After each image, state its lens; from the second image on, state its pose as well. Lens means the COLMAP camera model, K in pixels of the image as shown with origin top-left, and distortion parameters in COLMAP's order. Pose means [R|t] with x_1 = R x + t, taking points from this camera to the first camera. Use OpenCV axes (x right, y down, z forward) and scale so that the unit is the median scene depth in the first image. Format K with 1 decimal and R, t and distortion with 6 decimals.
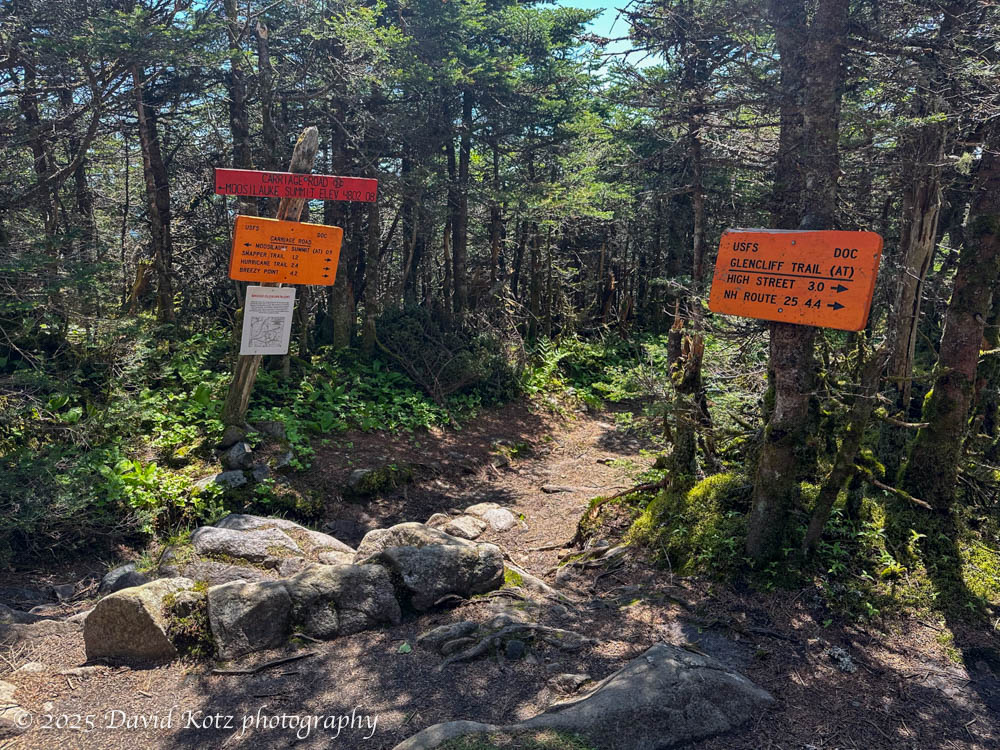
lens RADIAL K [[697.9, 0, 499.8], [0, 697.9, 374.9], [0, 0, 1]] dist [0.001593, 0.000820]
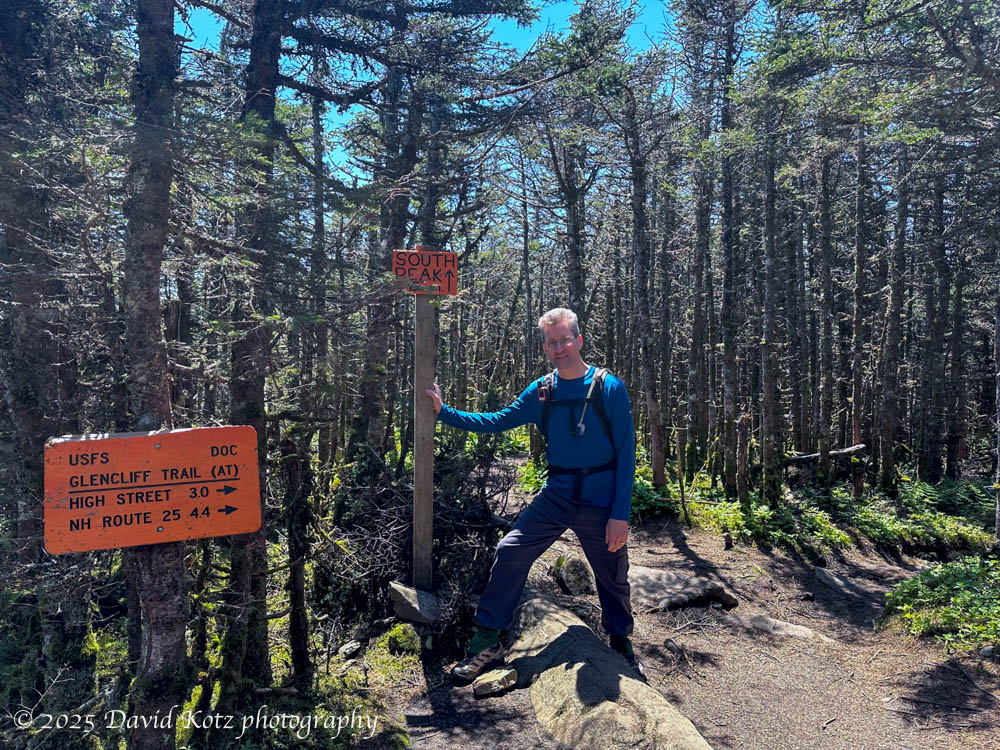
lens RADIAL K [[697.9, 0, 499.9], [0, 697.9, 375.2], [0, 0, 1]] dist [0.001593, 0.000820]
pose [[0.321070, -0.015690, 0.946925, -0.234354], [0.261388, 0.962494, -0.072679, -0.102537], [-0.910269, 0.270850, 0.313129, 0.340025]]
